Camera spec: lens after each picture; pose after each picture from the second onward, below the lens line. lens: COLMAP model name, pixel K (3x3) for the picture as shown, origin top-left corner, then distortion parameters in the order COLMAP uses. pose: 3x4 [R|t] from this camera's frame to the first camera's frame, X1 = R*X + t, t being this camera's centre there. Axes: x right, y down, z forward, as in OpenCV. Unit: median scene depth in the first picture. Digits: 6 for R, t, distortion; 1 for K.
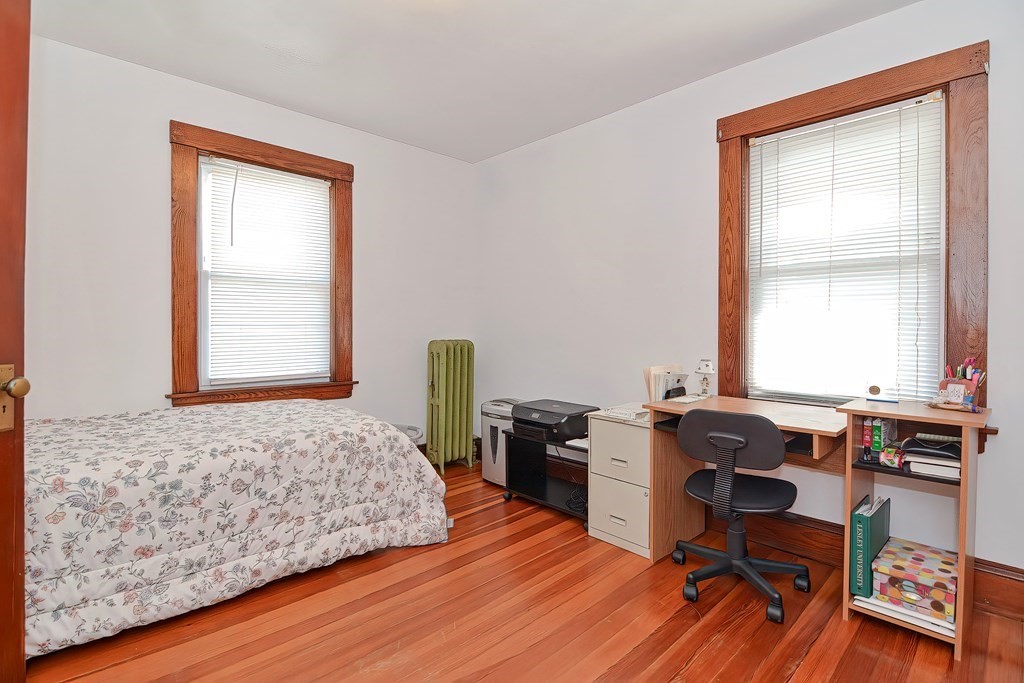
lens RADIAL K [[498.1, 0, 526.9], [0, 498.1, 323.7], [0, 0, 1]] dist [0.002674, -0.007981]
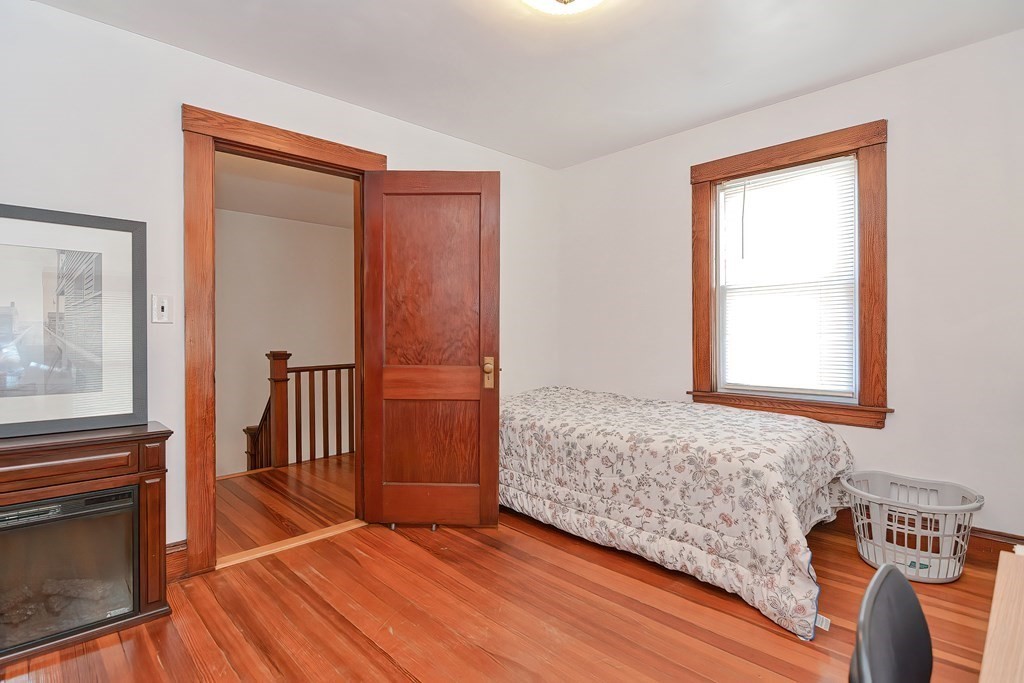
lens RADIAL K [[498.1, 0, 511.3], [0, 498.1, 342.4], [0, 0, 1]] dist [0.002674, -0.007981]
pose [[0.003005, 0.018653, -0.999822, 0.626856], [0.011050, 0.999764, 0.018685, -0.006545], [0.999934, -0.011104, 0.002799, 0.679567]]
